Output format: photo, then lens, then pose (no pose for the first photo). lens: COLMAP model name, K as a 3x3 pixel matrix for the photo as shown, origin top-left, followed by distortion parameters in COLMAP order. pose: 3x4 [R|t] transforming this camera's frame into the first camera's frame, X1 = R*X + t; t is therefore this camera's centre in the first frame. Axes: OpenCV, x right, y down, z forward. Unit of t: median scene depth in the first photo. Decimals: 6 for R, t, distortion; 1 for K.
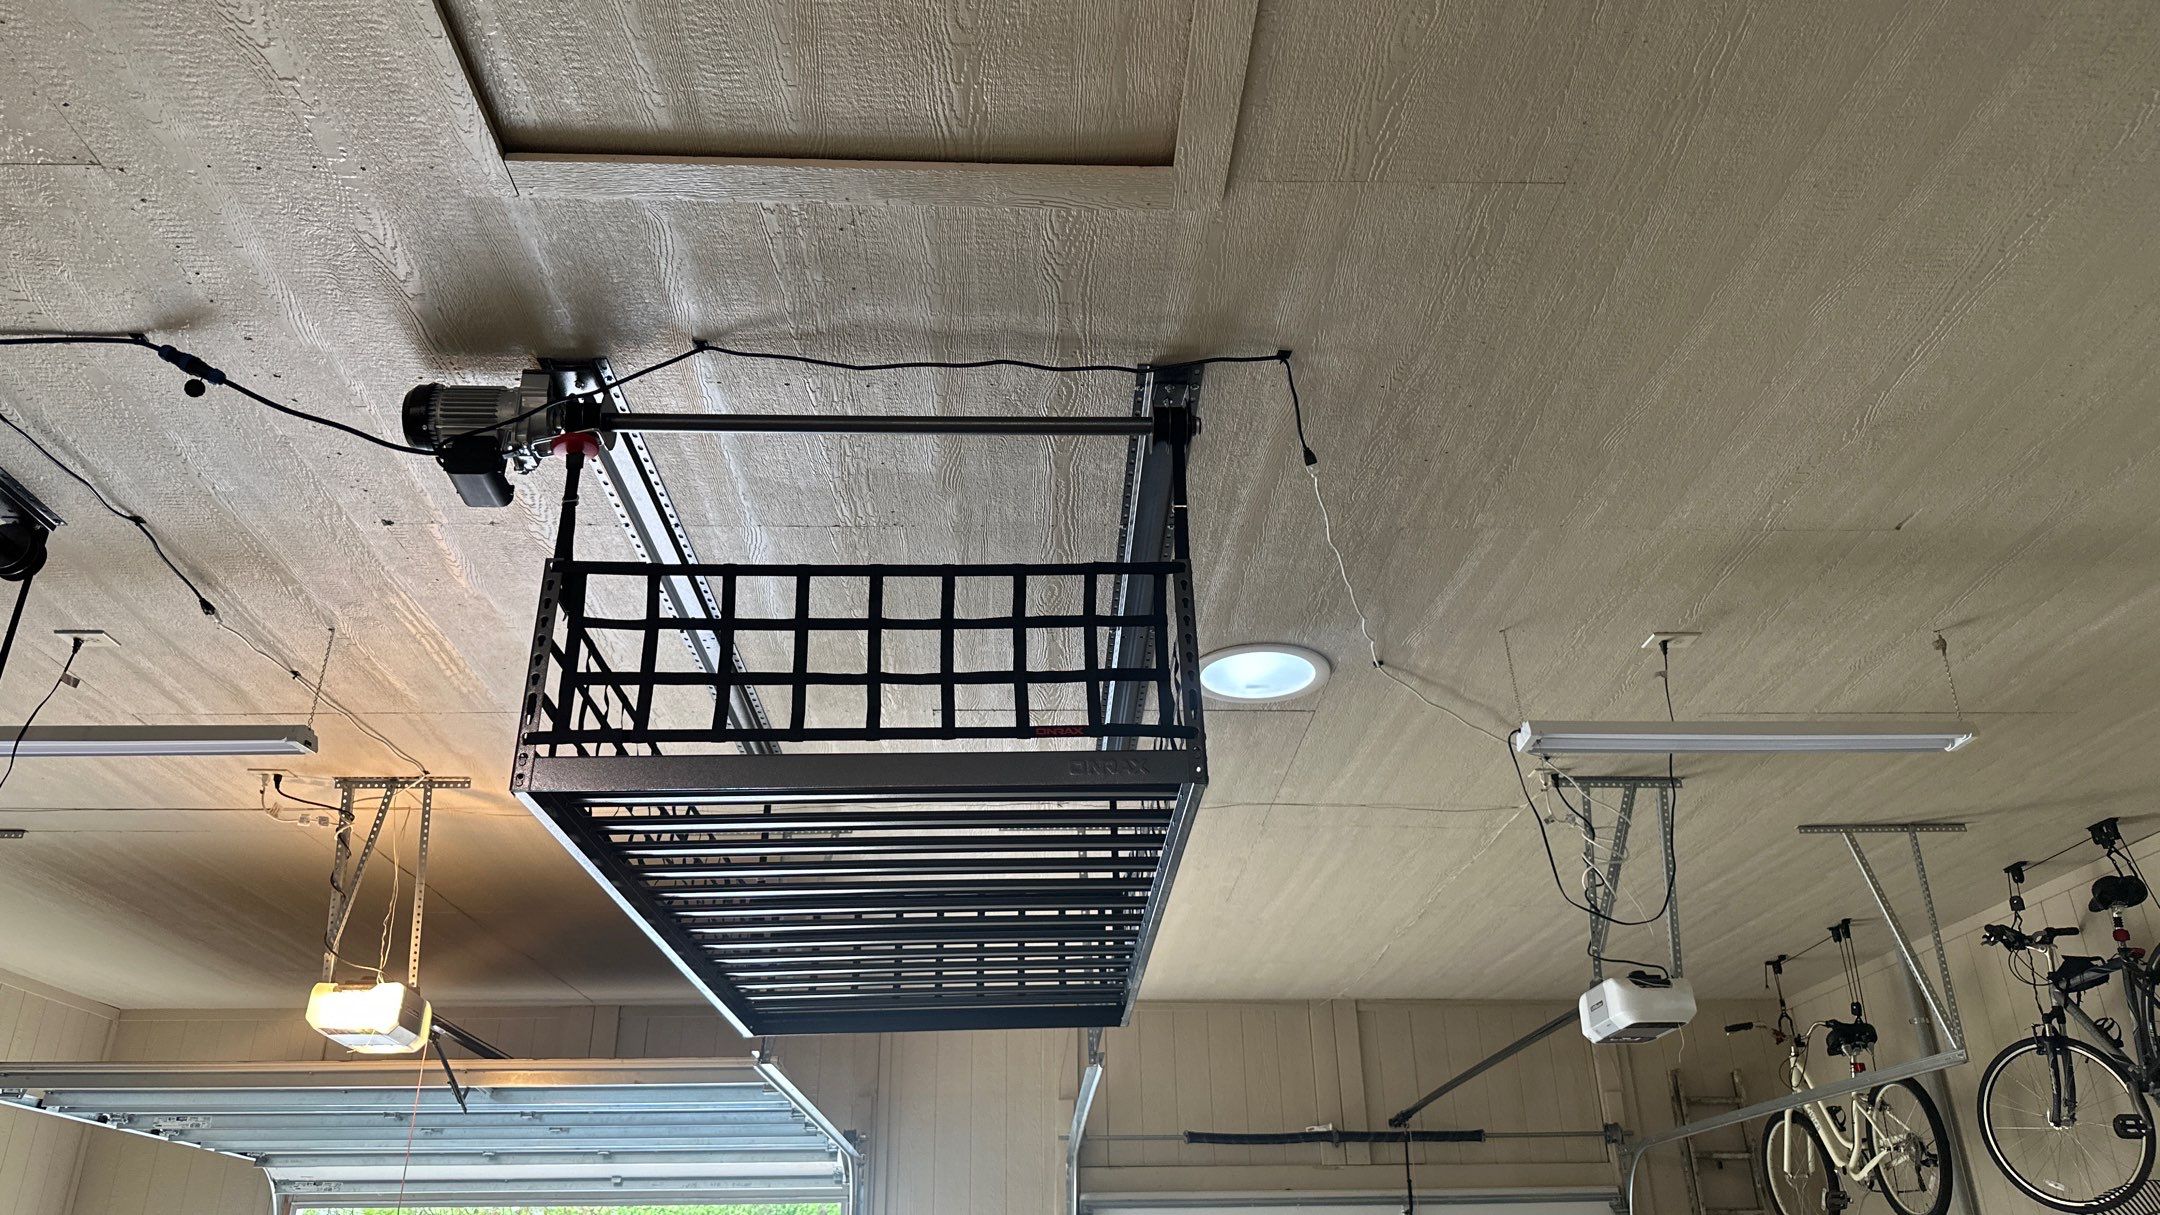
lens RADIAL K [[1552.1, 0, 1075.2], [0, 1552.1, 561.7], [0, 0, 1]] dist [-0.010687, -0.003953]
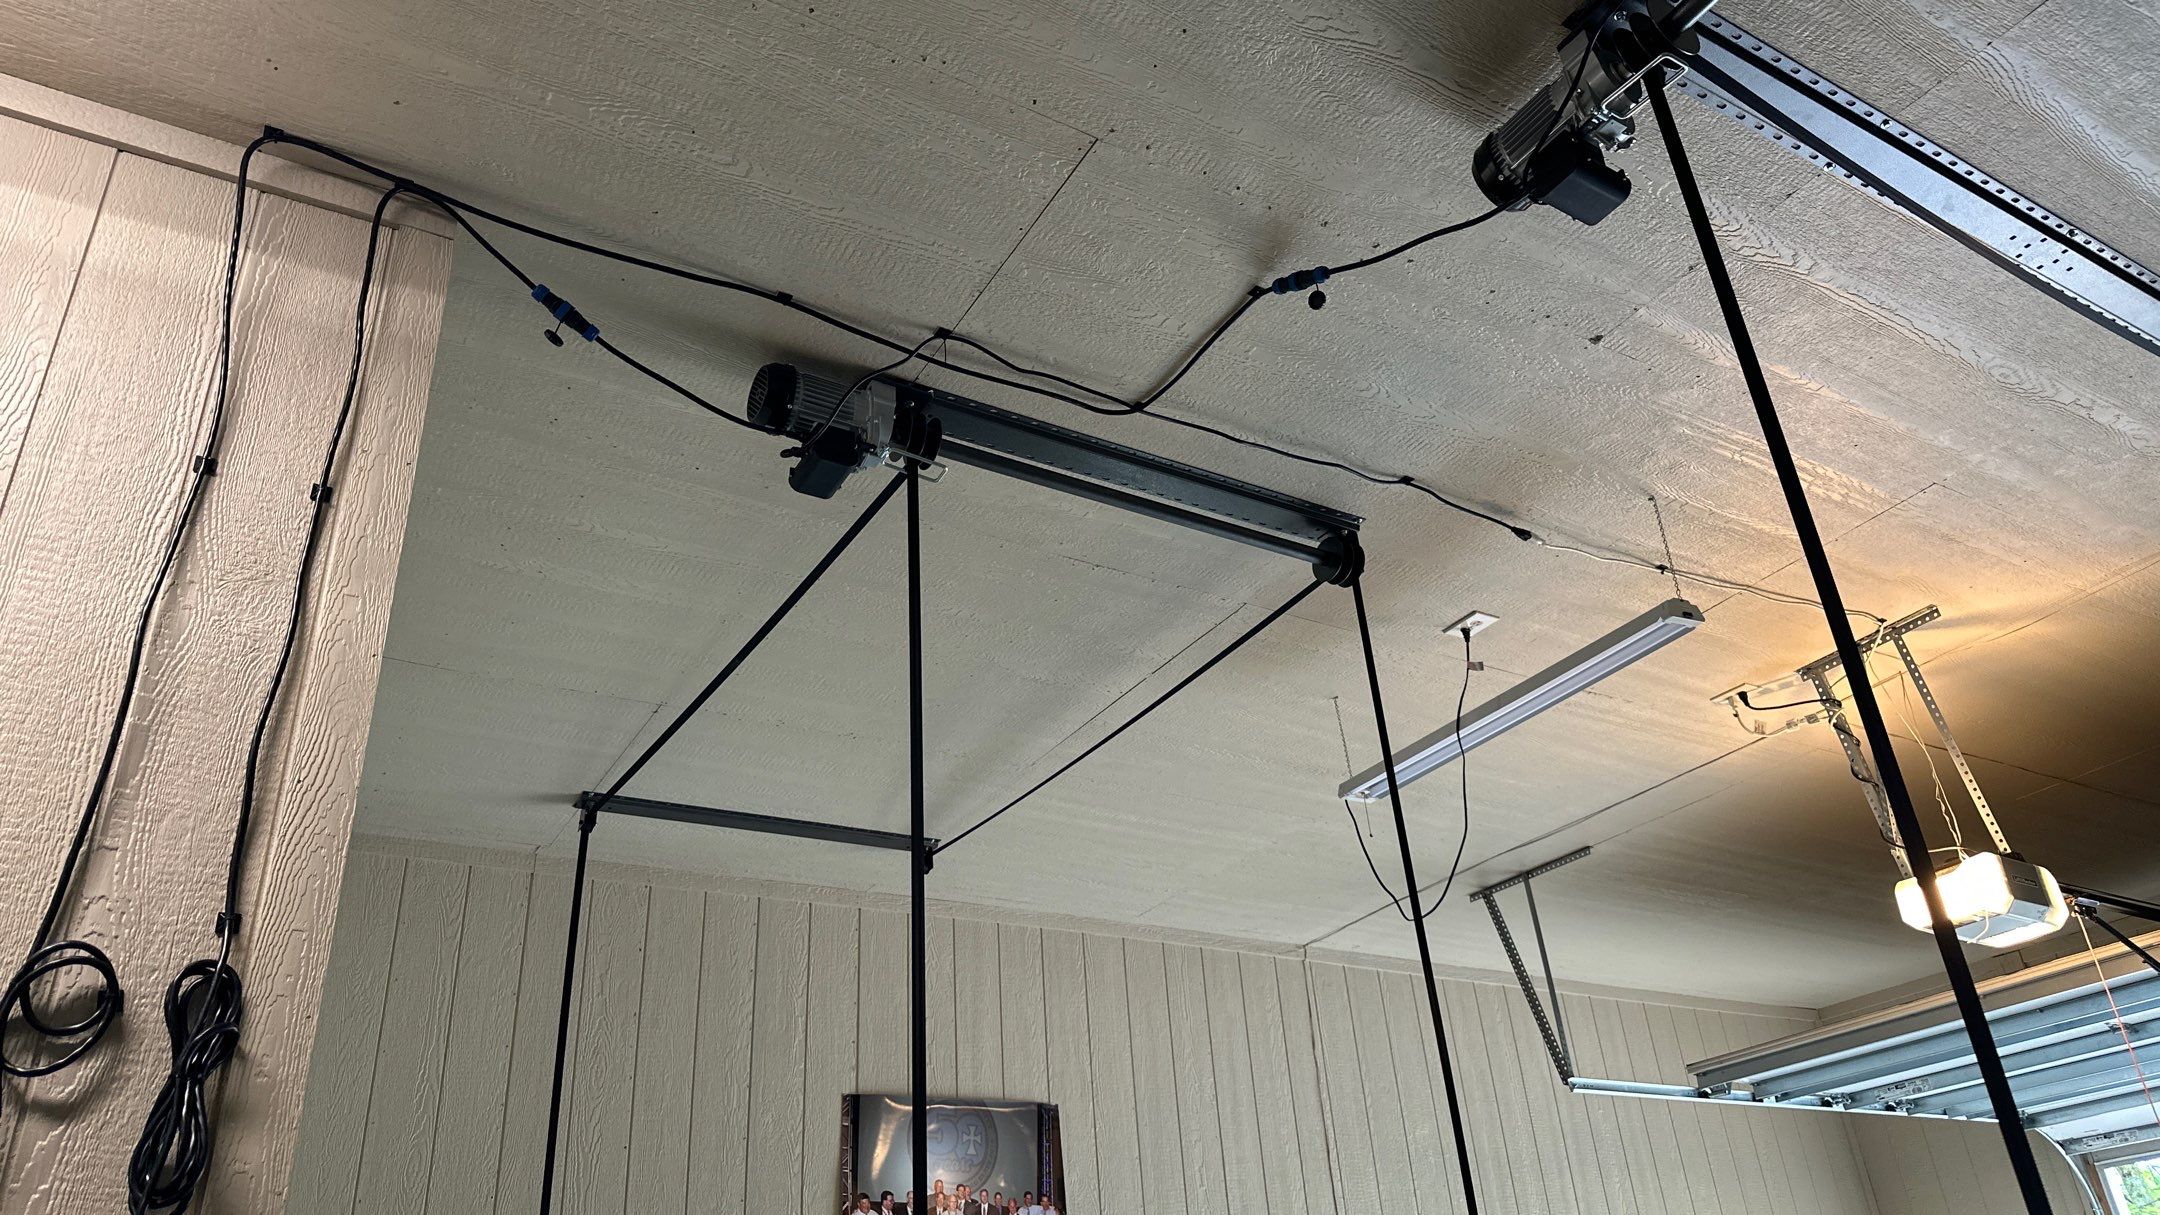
lens RADIAL K [[1520.8, 0, 1084.0], [0, 1520.8, 583.3], [0, 0, 1]] dist [0.076604, -0.137159]
pose [[0.501880, -0.447013, -0.740470, -0.001923], [0.439308, 0.869192, -0.226965, 0.118280], [0.745068, -0.211385, 0.632606, 0.139594]]
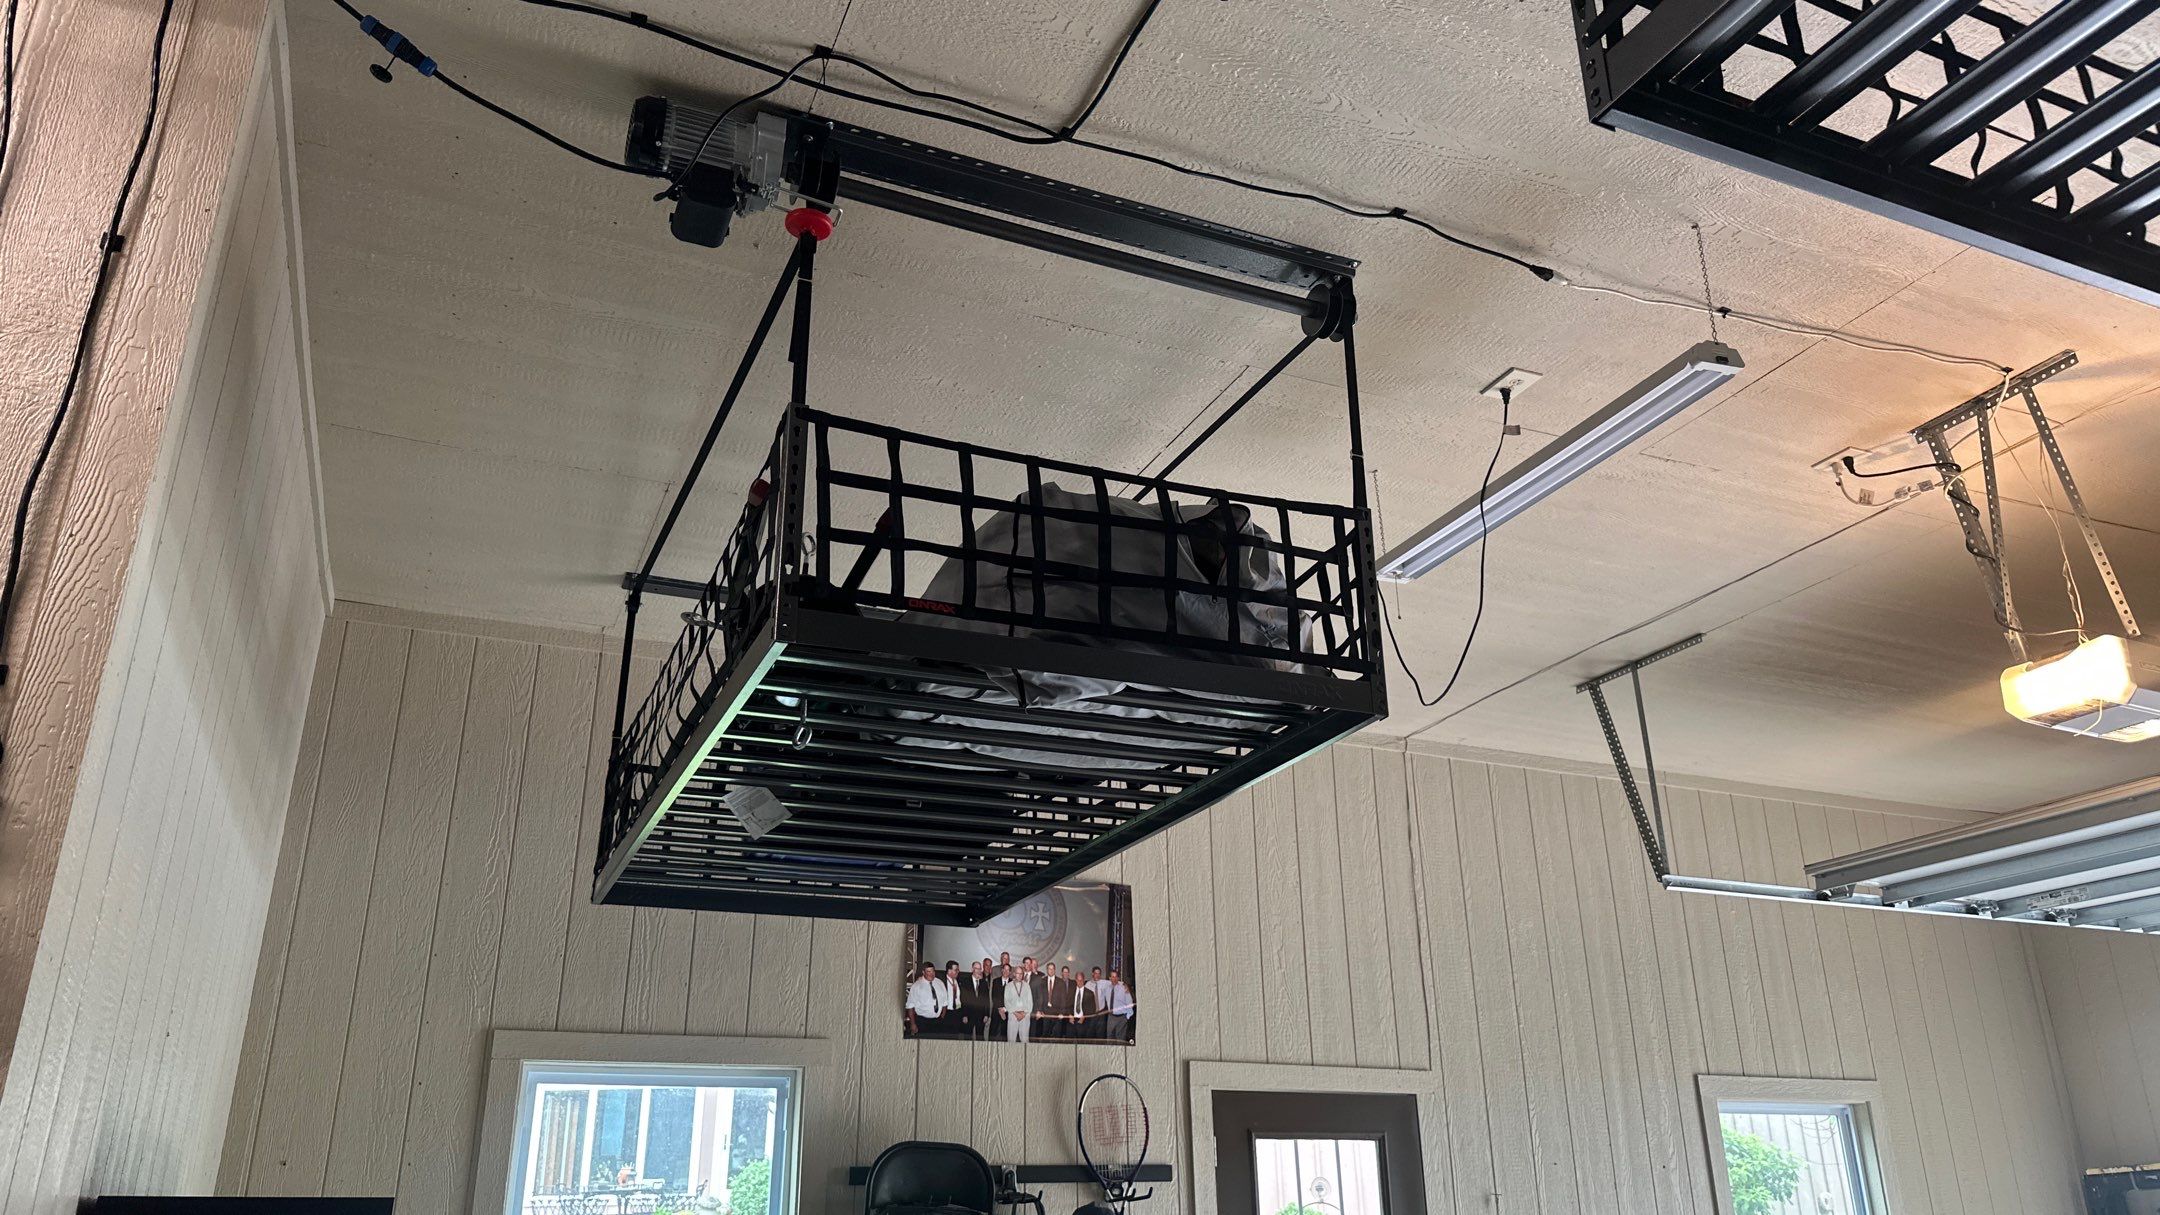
lens RADIAL K [[1516.1, 0, 1080.0], [0, 1516.1, 607.5], [0, 0, 1]] dist [0.080638, -0.134712]
pose [[0.376802, -0.334417, -0.863820, 0.006629], [0.417546, 0.893757, -0.163871, 0.174204], [0.826847, -0.298938, 0.476404, 0.257084]]
